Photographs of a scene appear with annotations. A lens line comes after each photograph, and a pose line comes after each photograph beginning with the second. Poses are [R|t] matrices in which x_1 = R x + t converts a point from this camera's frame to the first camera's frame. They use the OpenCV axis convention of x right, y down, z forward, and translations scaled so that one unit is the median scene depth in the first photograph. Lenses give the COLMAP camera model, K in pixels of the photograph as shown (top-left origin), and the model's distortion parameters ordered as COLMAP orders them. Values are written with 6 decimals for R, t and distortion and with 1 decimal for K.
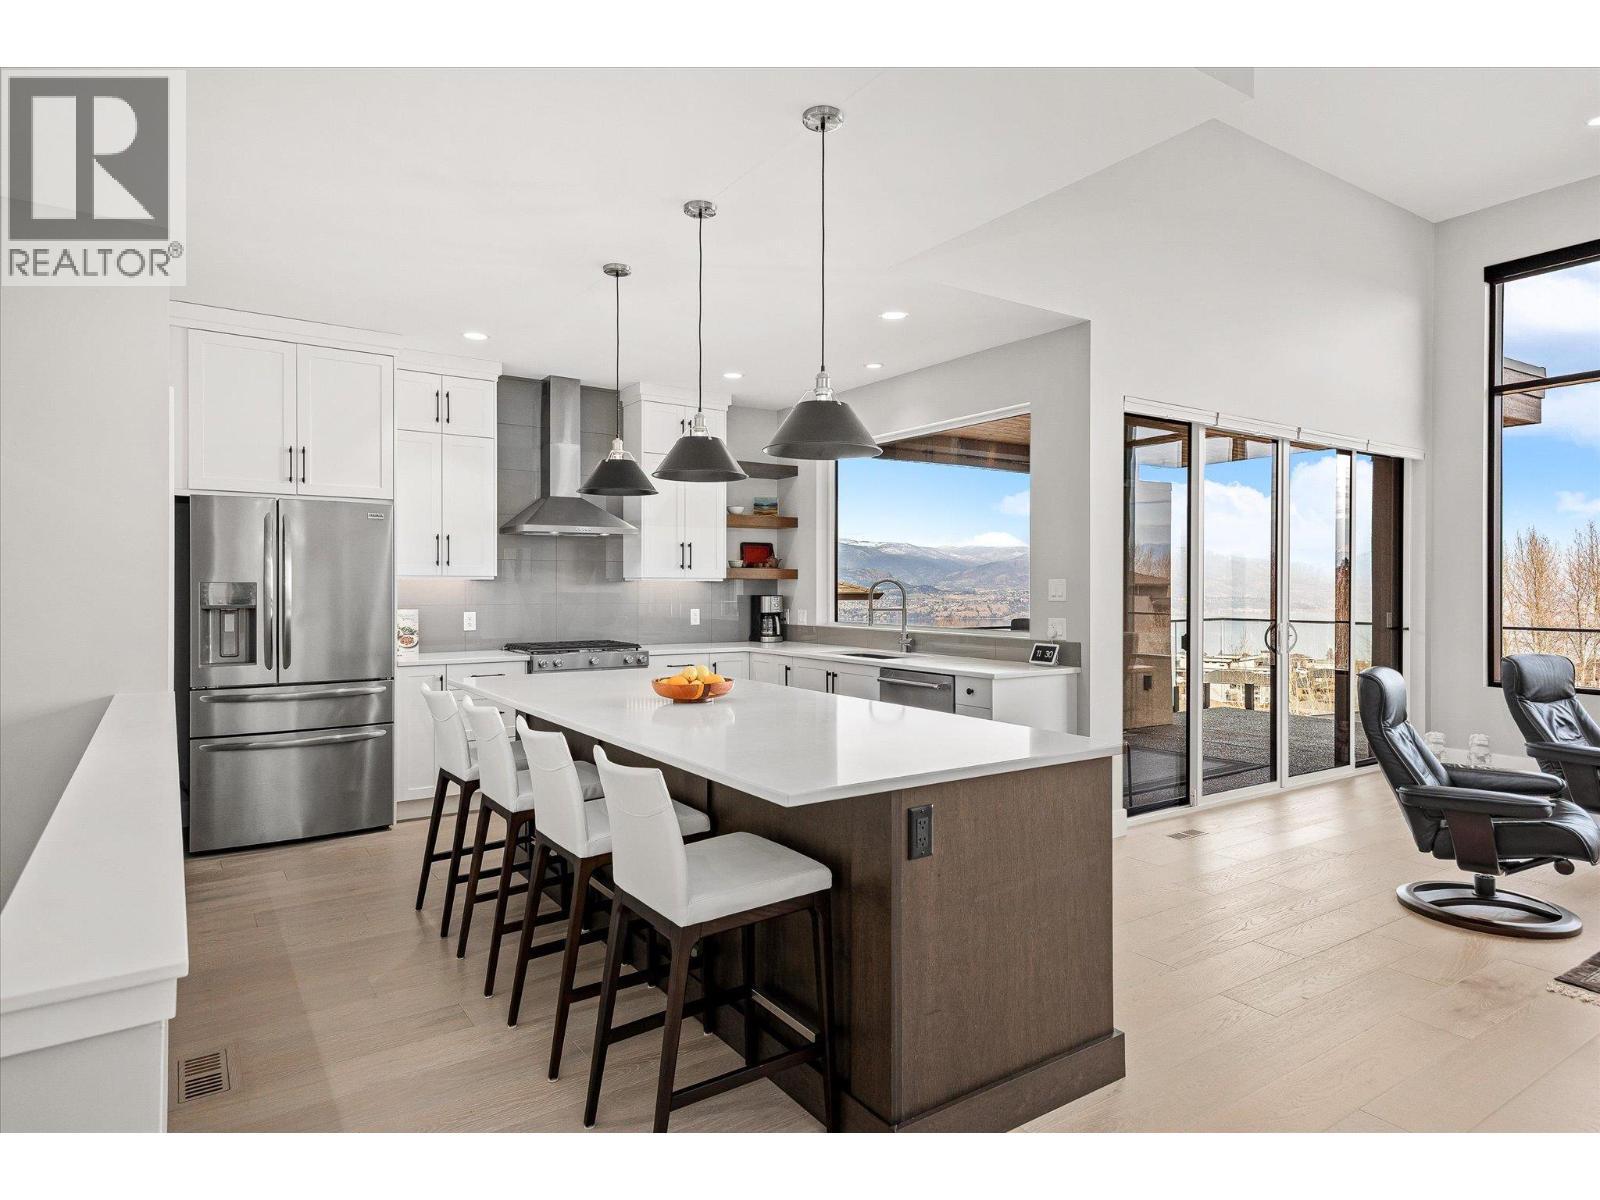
lens RADIAL K [[932.9, 0, 796.4], [0, 932.9, 584.6], [0, 0, 1]] dist [0.038282, 0.002282]
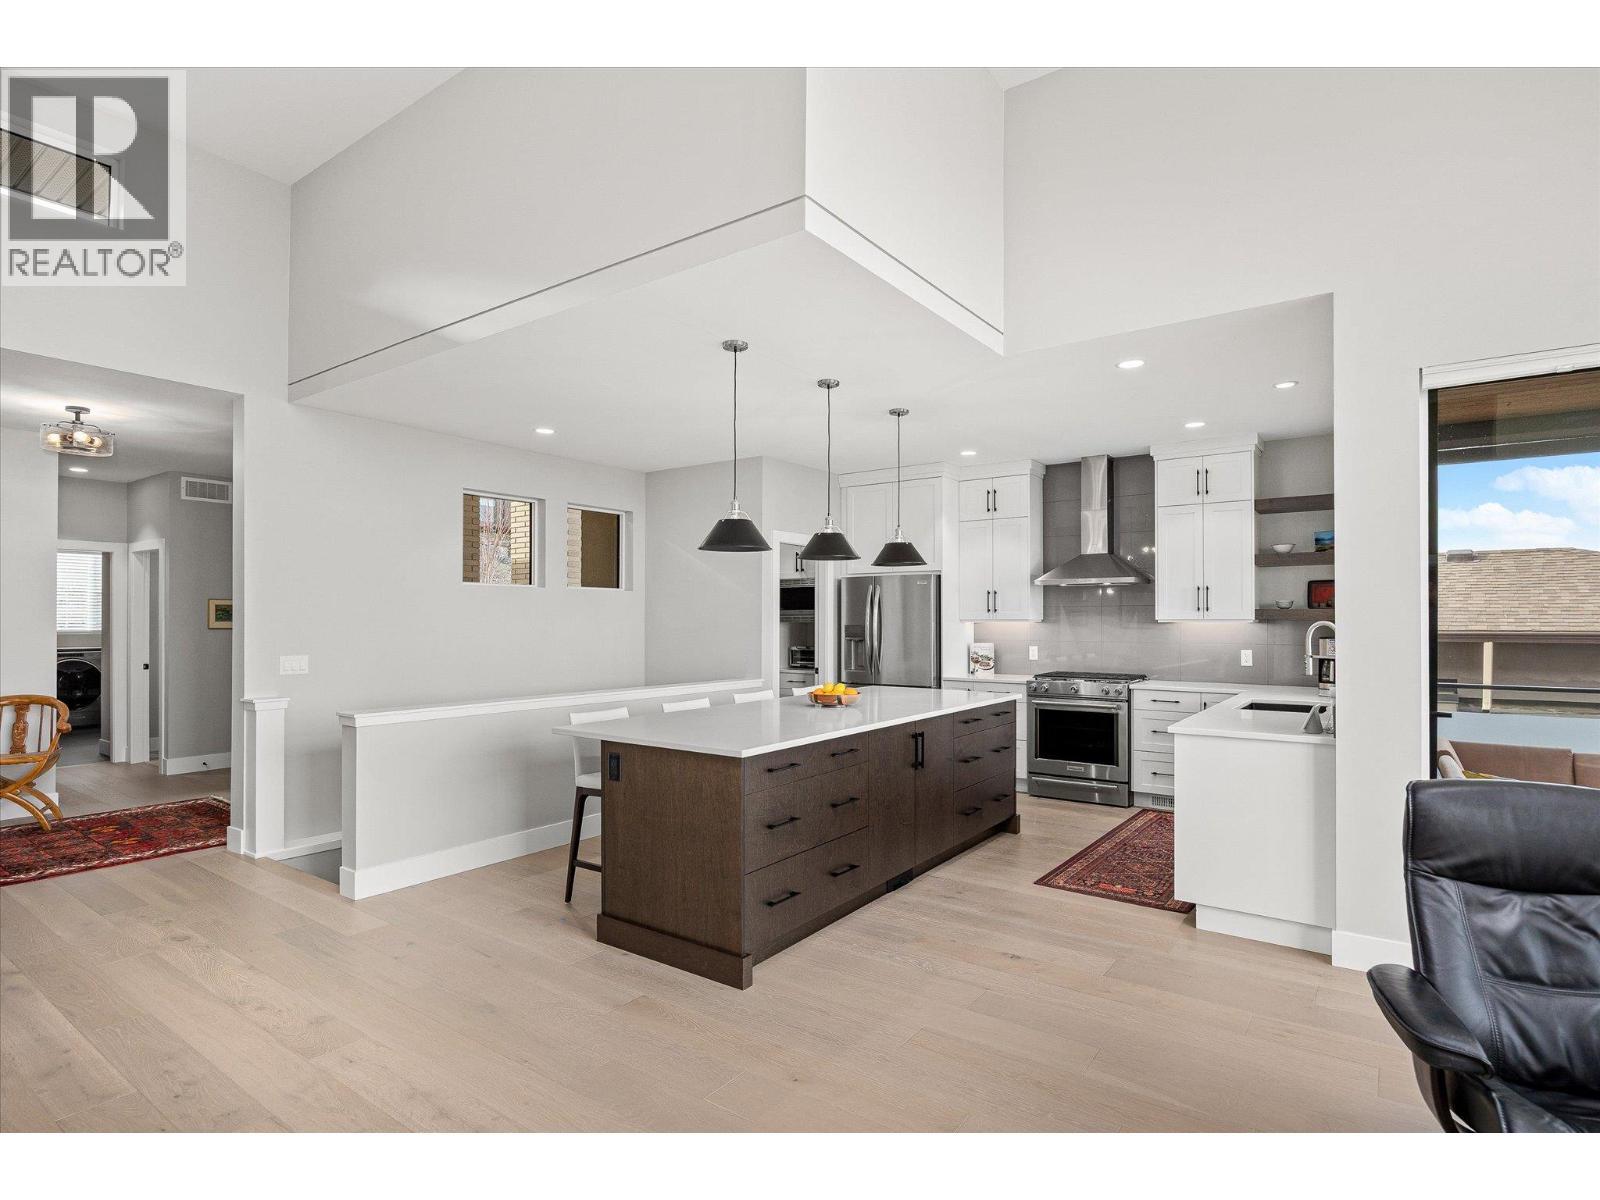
lens RADIAL K [[821.7, 0, 797.8], [0, 821.7, 611.2], [0, 0, 1]] dist [0.003223, -0.000243]
pose [[0.335261, -0.010594, -0.942066, 0.565200], [0.004514, 0.999943, -0.009639, -0.009496], [0.942114, -0.001021, 0.335290, 0.251351]]
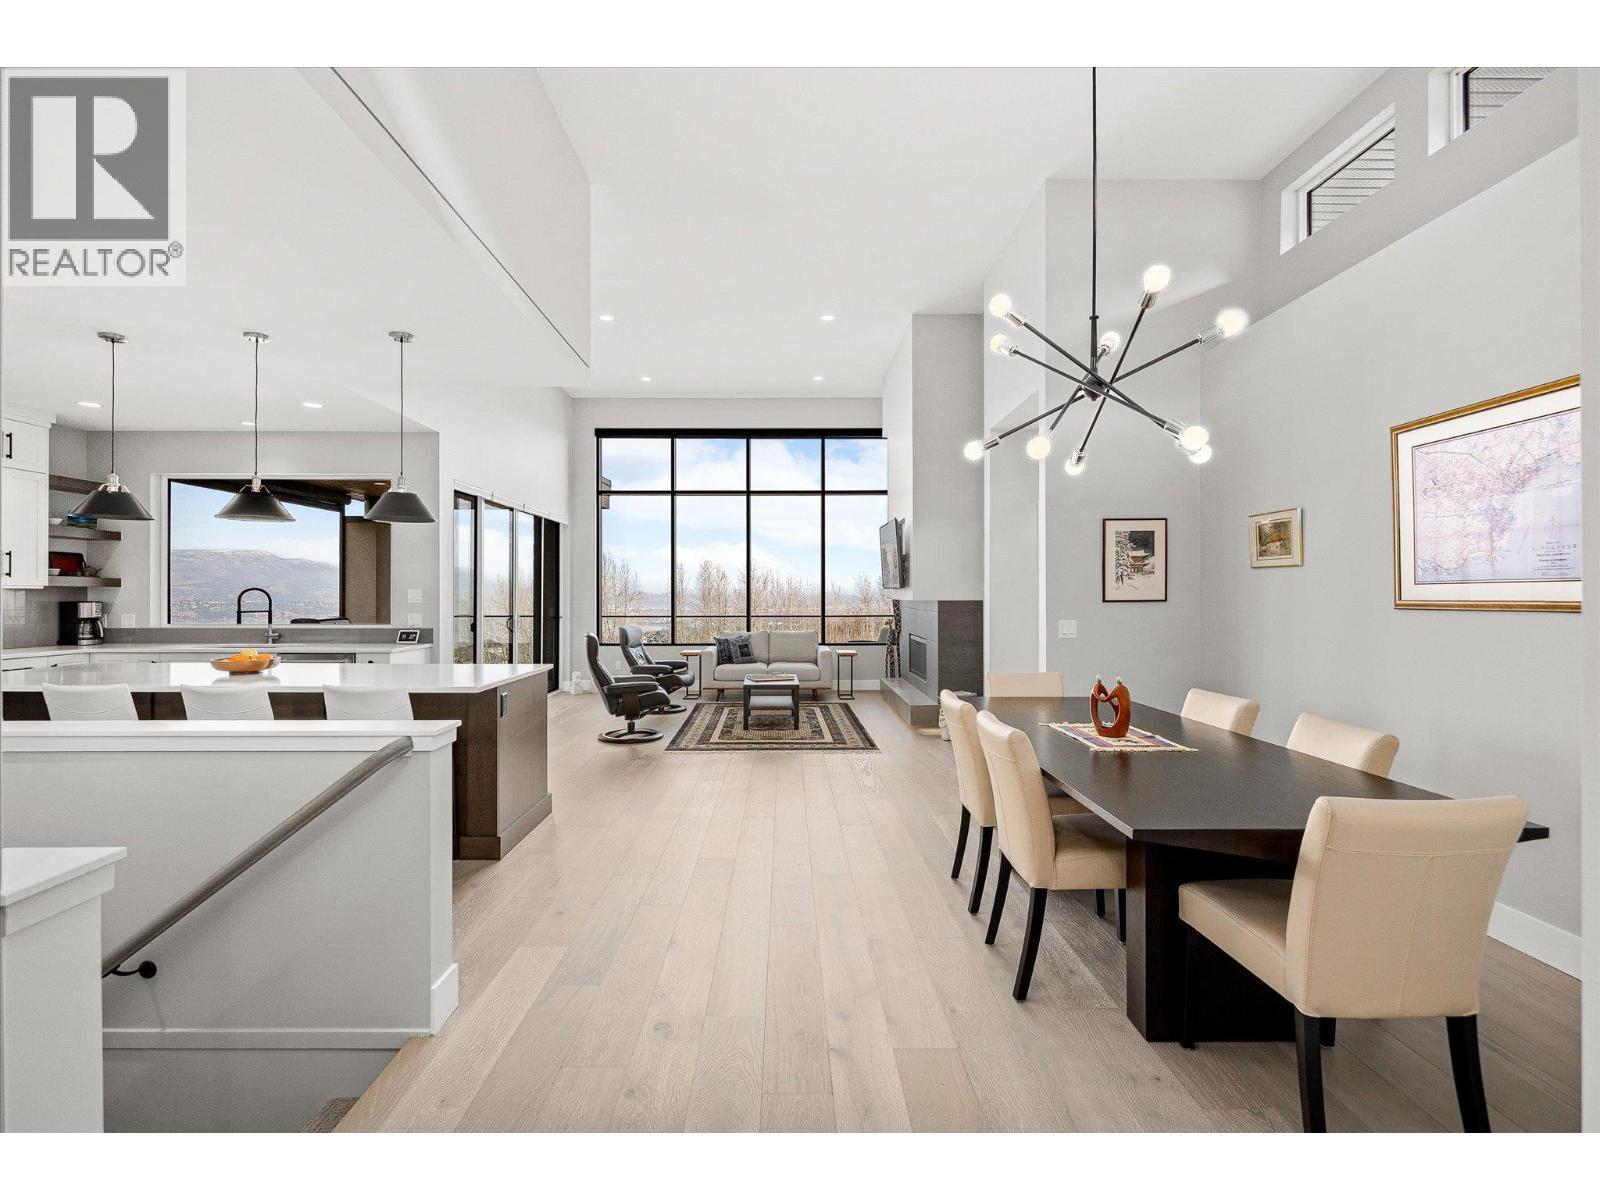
lens RADIAL K [[749.6, 0, 799.7], [0, 749.6, 592.5], [0, 0, 1]] dist [0.004341, 0.000749]
pose [[0.553923, 0.002038, 0.832565, -0.307363], [-0.002617, 0.999996, -0.000707, -0.000761], [-0.832564, -0.001787, 0.553926, -0.180595]]
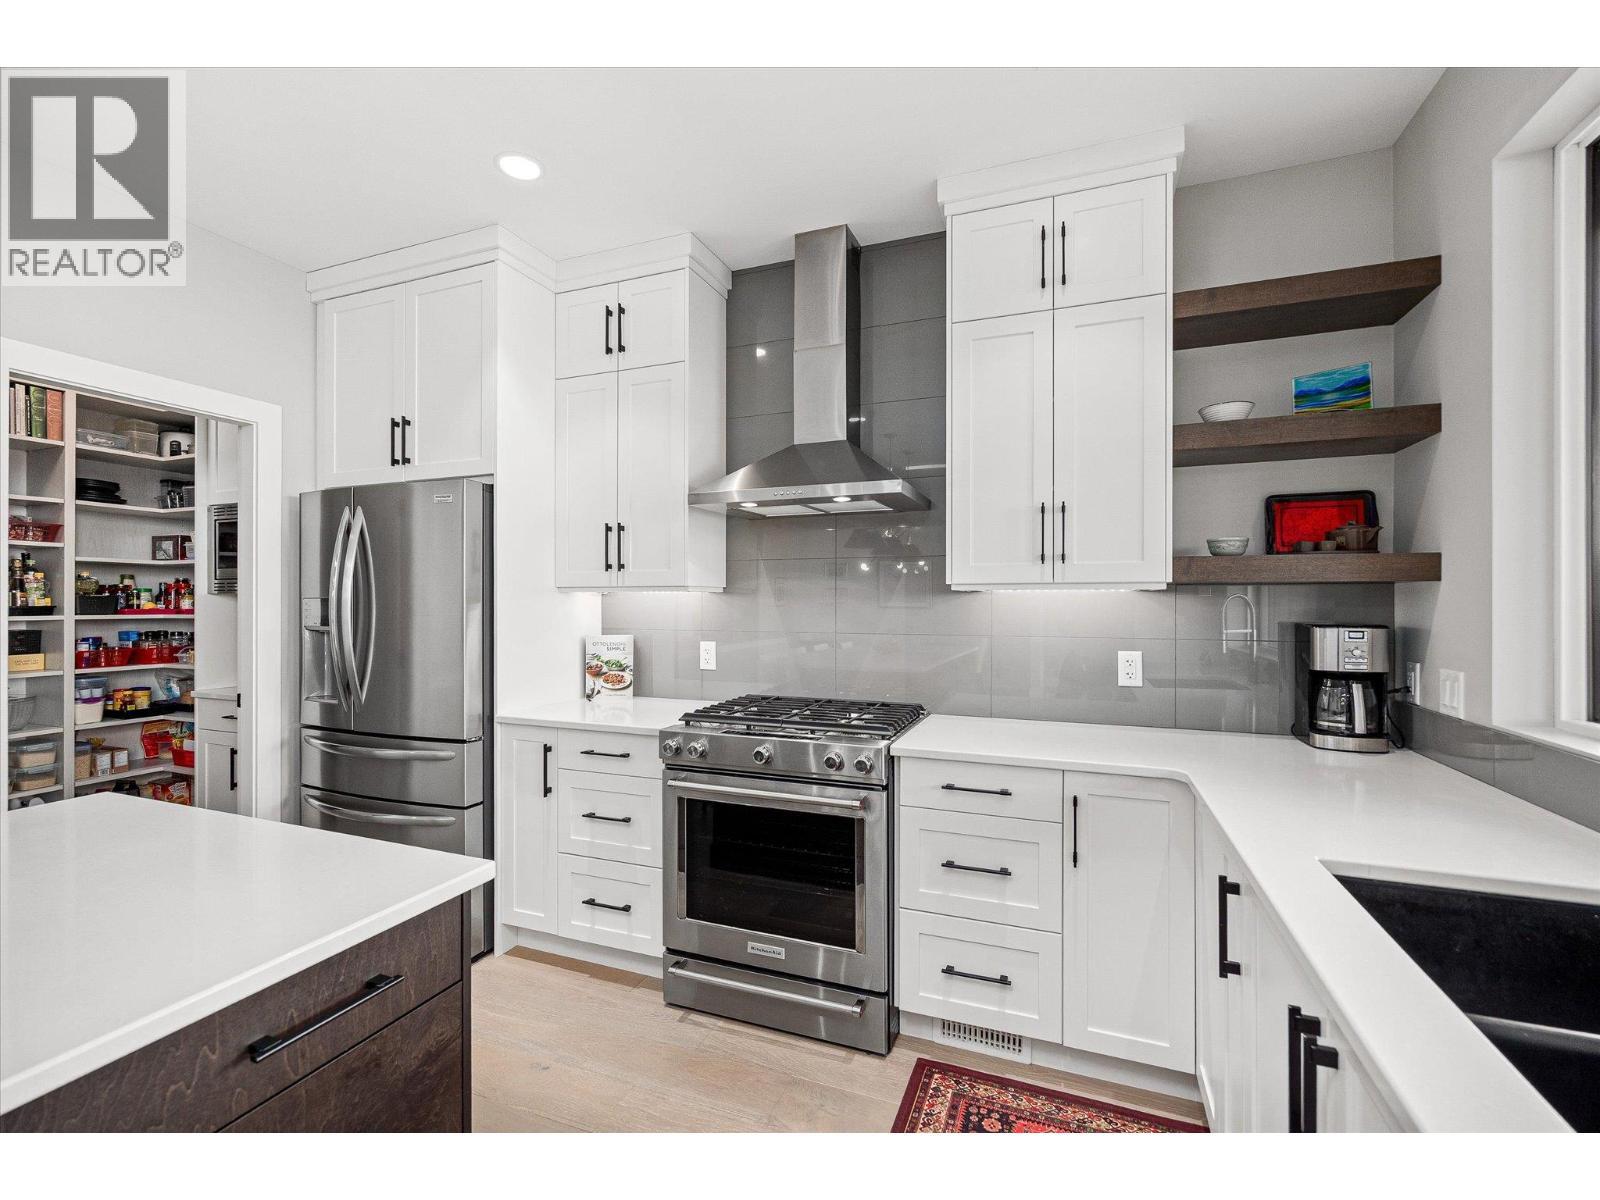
lens RADIAL K [[695.4, 0, 807.3], [0, 695.4, 602.5], [0, 0, 1]] dist [-0.001083, -0.000371]
pose [[0.570968, 0.001323, -0.820971, 0.081291], [0.004671, 0.999977, 0.004860, -0.000122], [0.820959, -0.006610, 0.570949, 0.679058]]
